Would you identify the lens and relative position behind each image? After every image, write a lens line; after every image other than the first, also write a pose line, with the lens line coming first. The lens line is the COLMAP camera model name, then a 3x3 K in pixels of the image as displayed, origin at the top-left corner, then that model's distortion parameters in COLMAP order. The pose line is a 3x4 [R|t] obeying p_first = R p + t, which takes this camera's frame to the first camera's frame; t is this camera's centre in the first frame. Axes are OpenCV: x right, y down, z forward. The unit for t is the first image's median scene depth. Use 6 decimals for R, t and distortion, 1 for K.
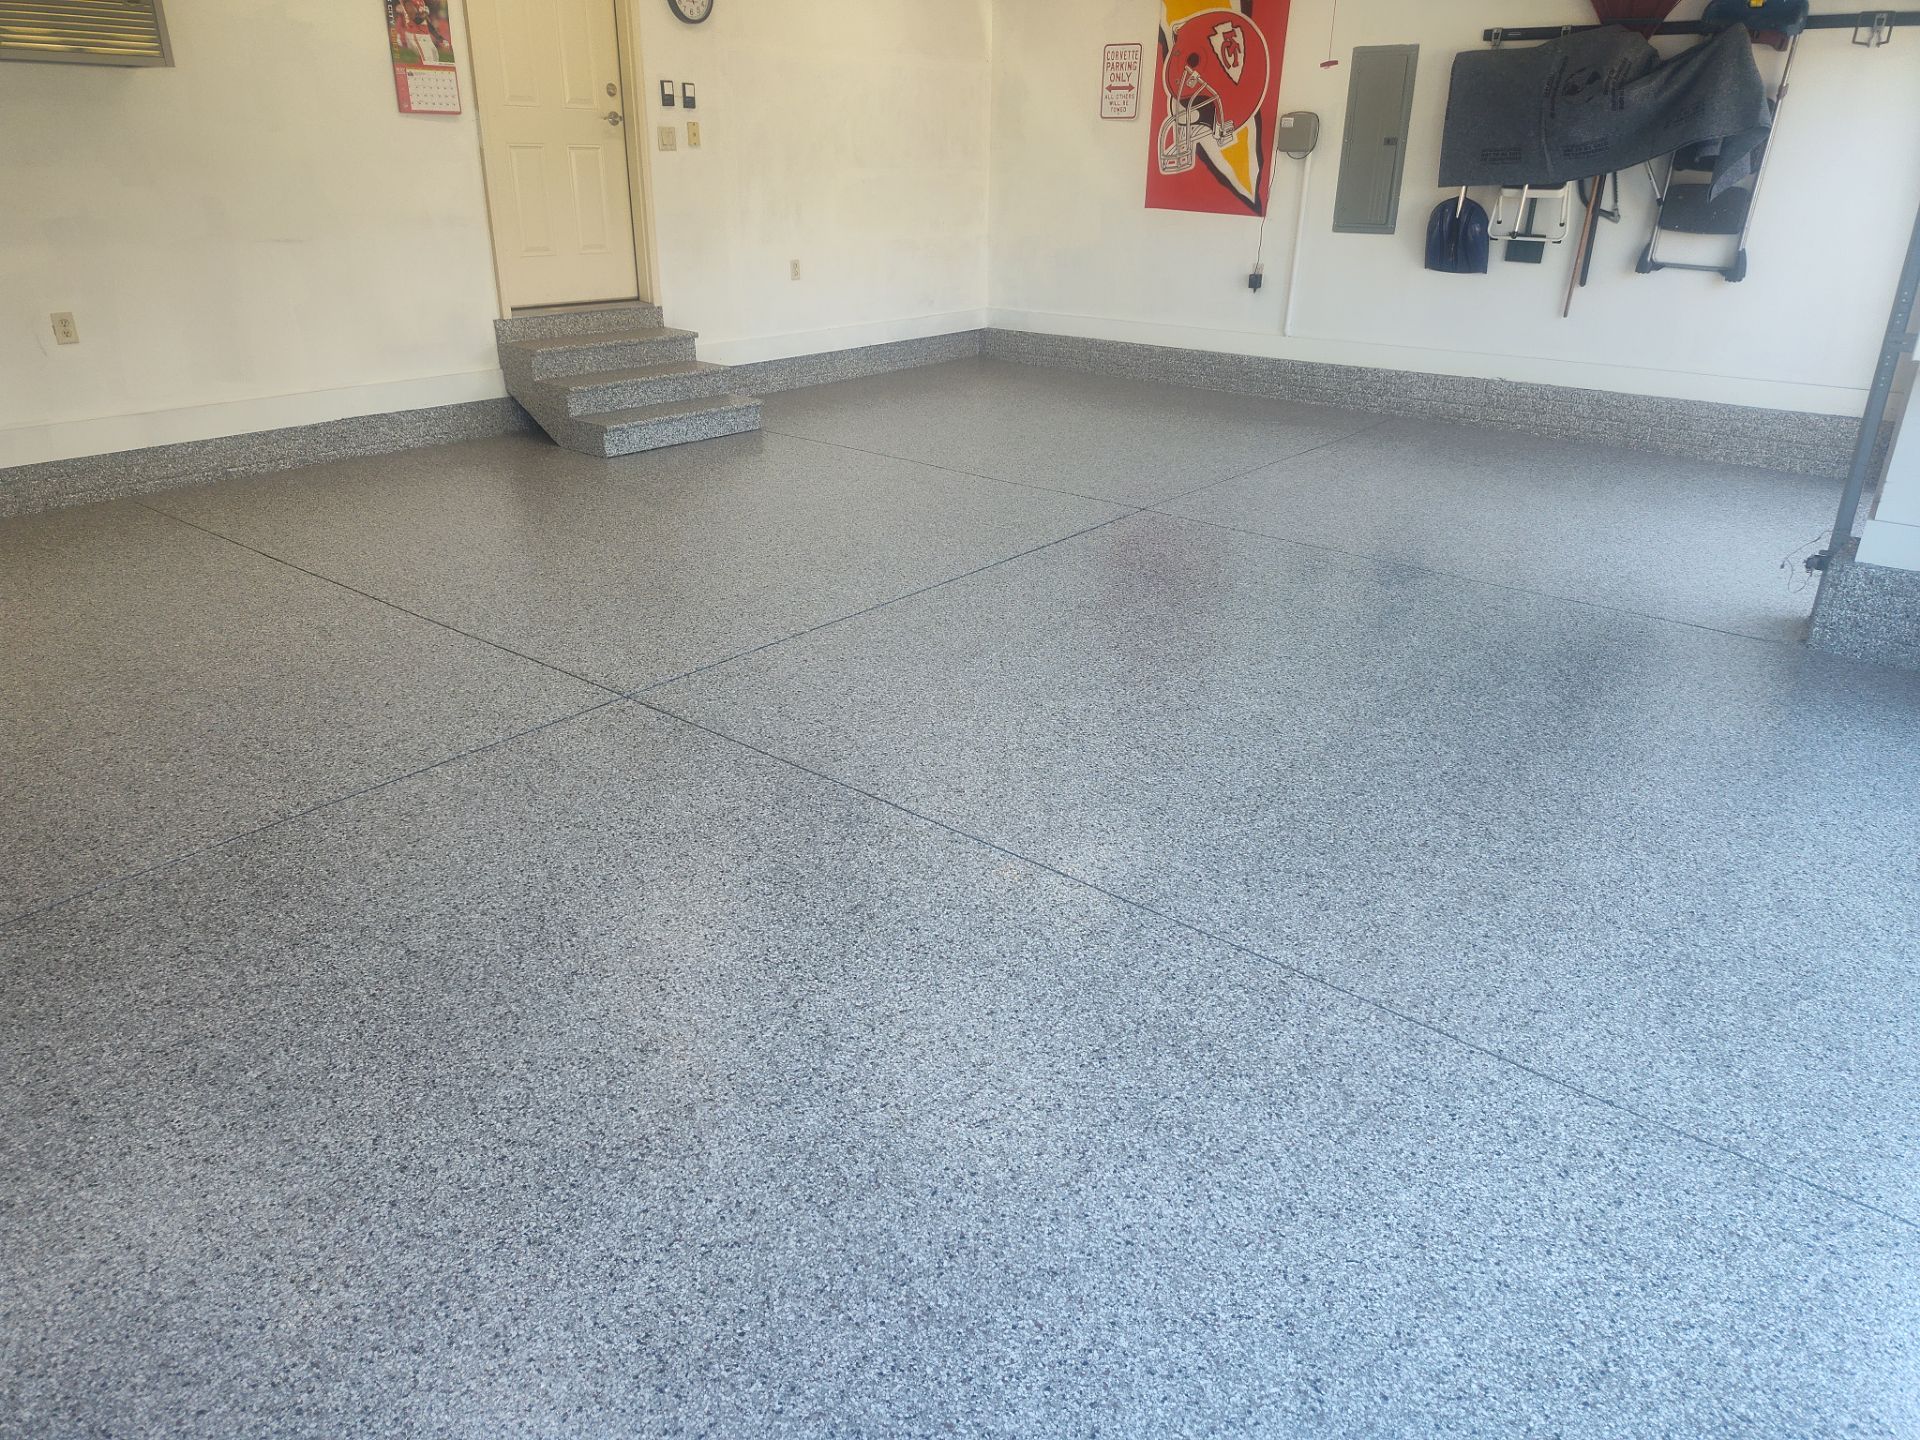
lens RADIAL K [[1297.4, 0, 962.7], [0, 1297.4, 717.1], [0, 0, 1]] dist [0.040354, -0.041820]
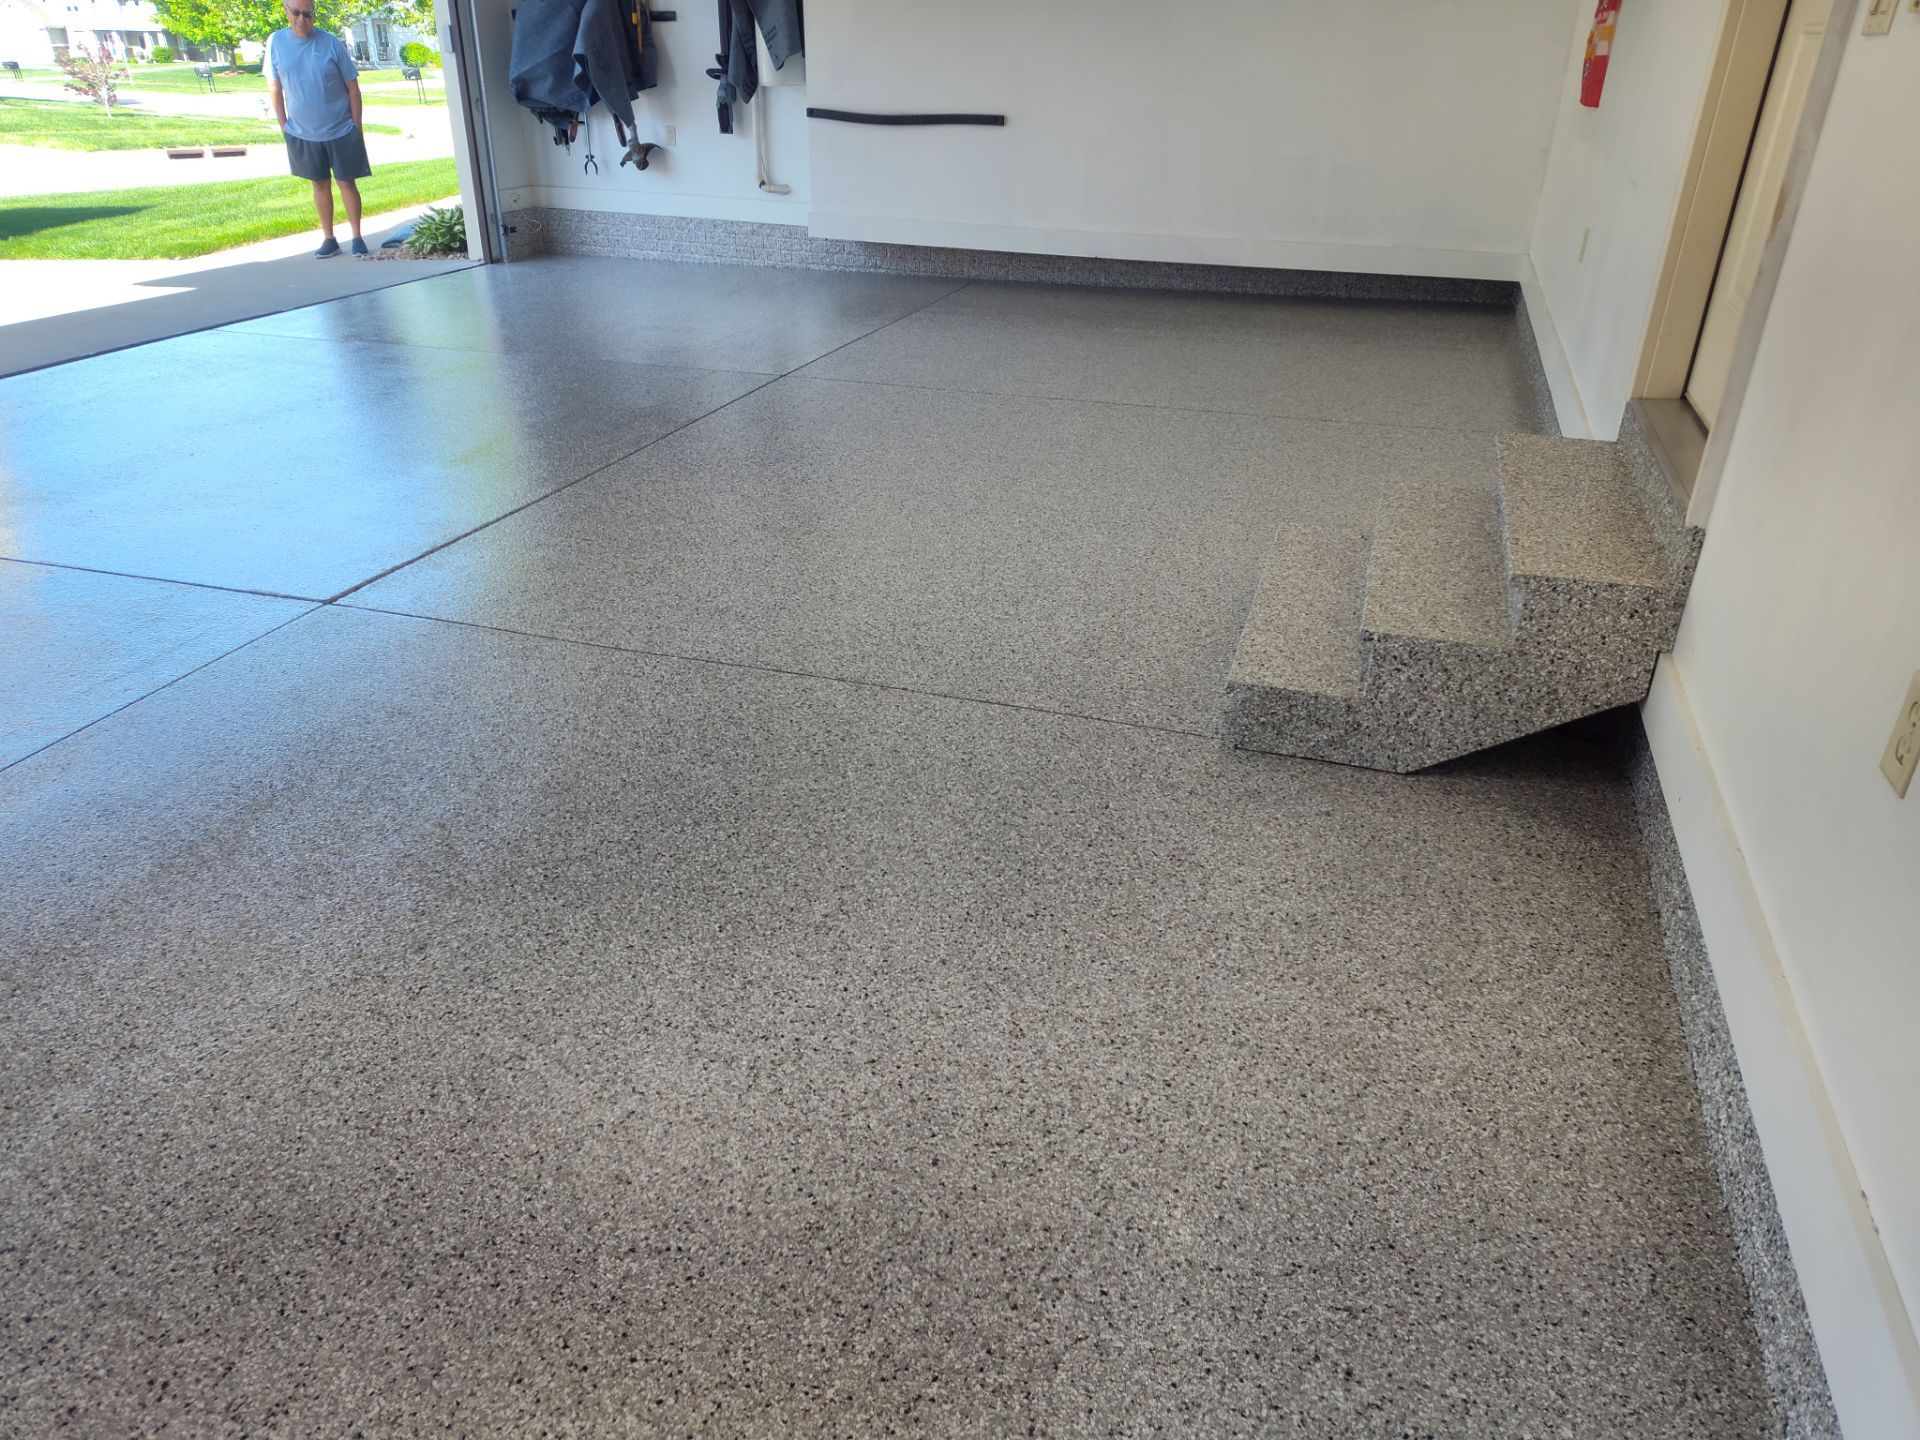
lens RADIAL K [[1297.4, 0, 957.8], [0, 1297.4, 715.0], [0, 0, 1]] dist [0.040354, -0.041820]
pose [[-0.942552, 0.128739, -0.308257, 0.046936], [-0.158226, 0.640644, 0.751358, -0.522705], [0.294212, 0.756968, -0.583471, 1.221778]]
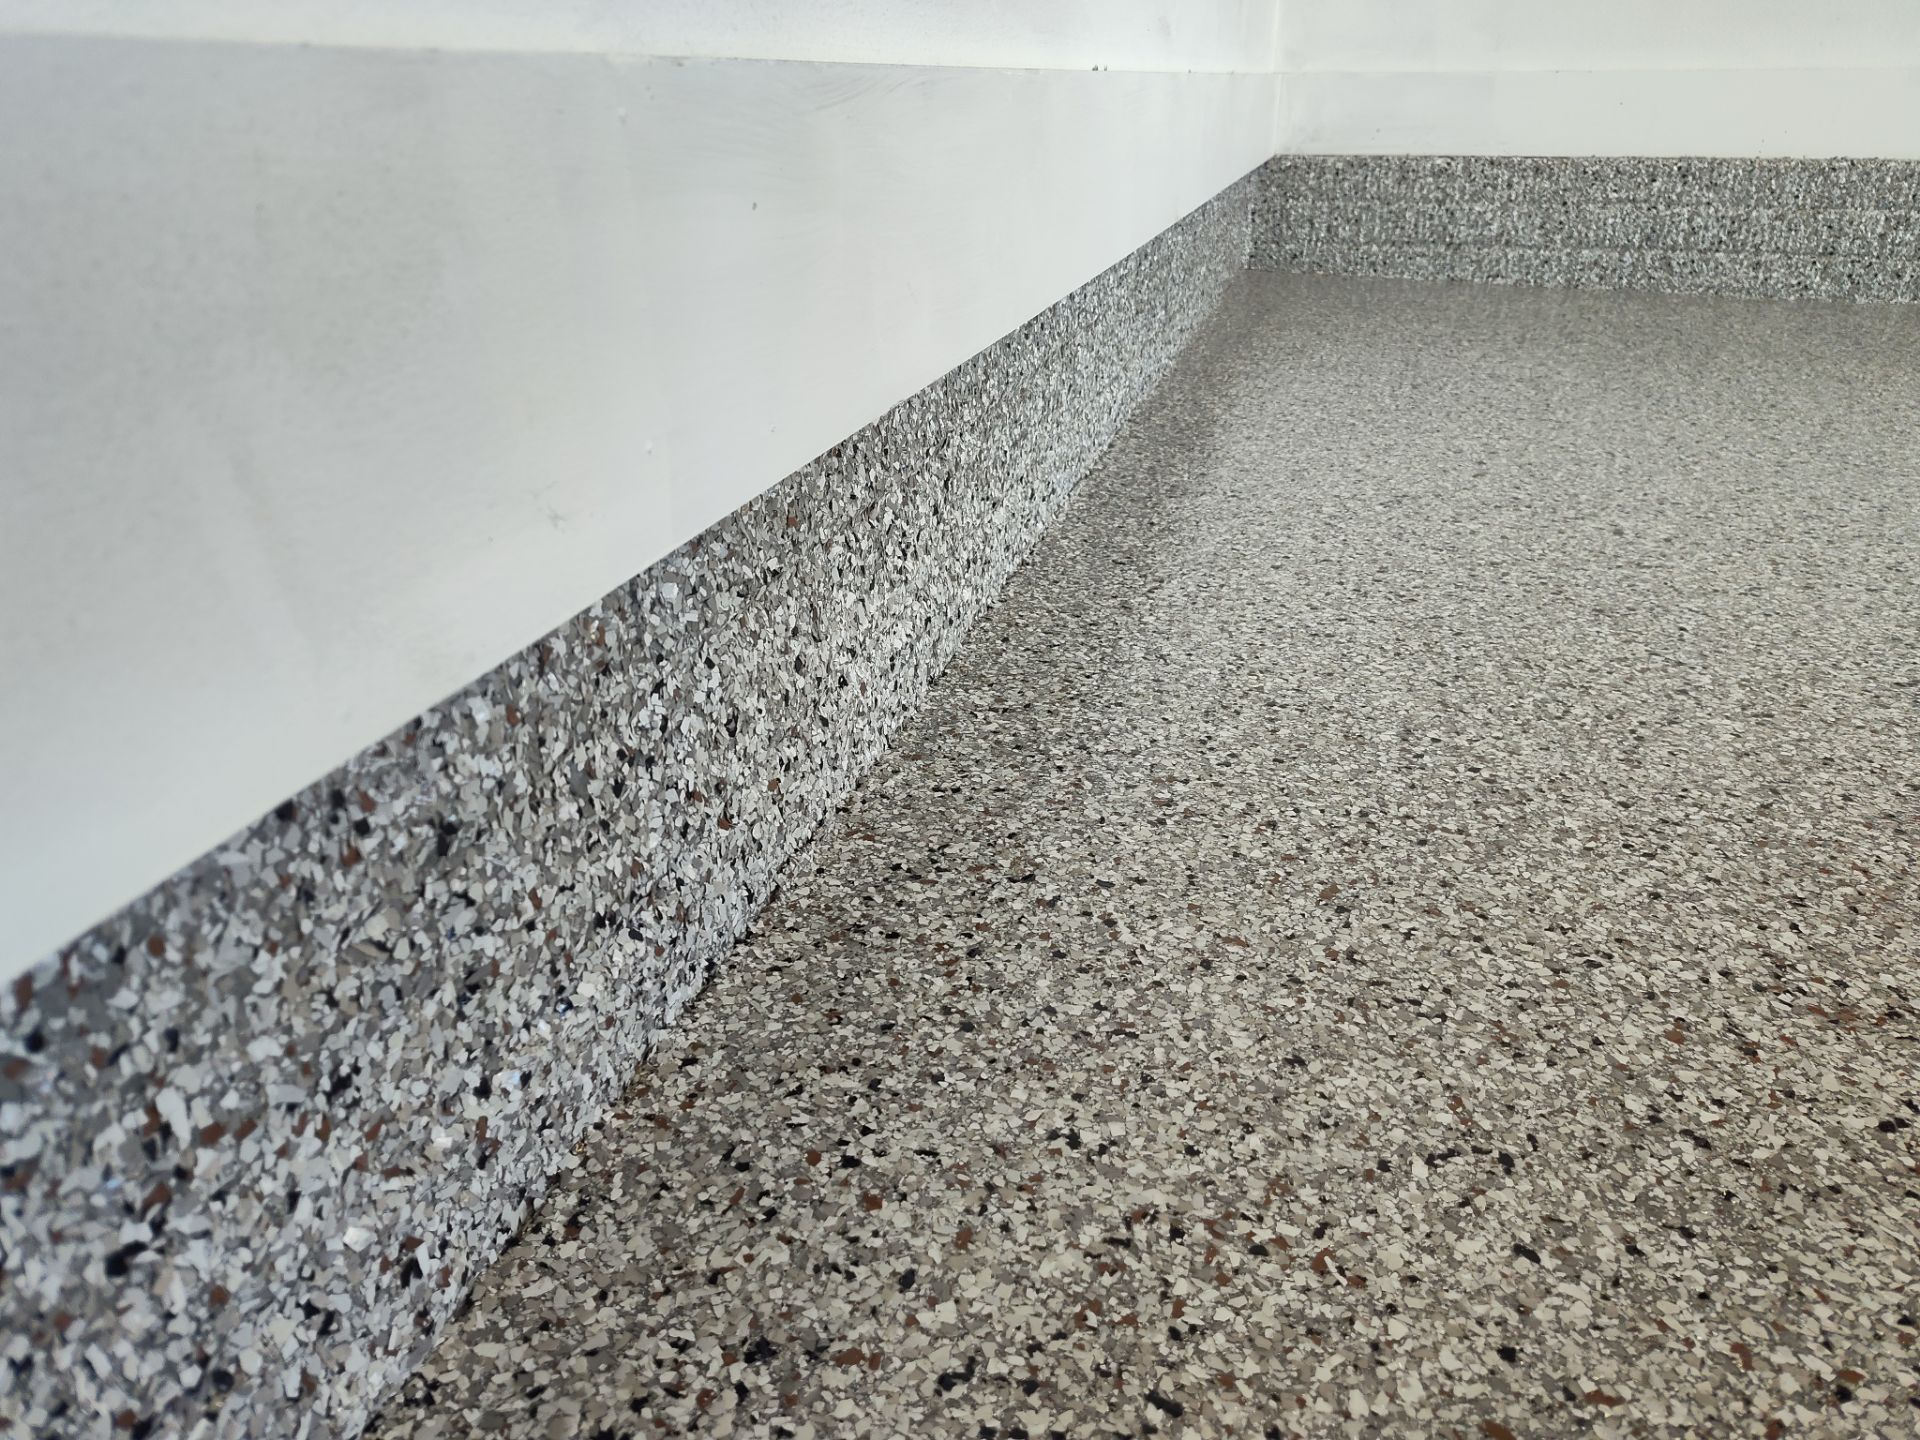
lens RADIAL K [[1297.4, 0, 967.0], [0, 1297.4, 728.2], [0, 0, 1]] dist [0.040354, -0.041820]
pose [[0.927965, -0.175941, 0.328521, -0.194987], [0.158466, 0.984162, 0.079459, -0.302821], [-0.337298, -0.021676, 0.941148, 1.074352]]
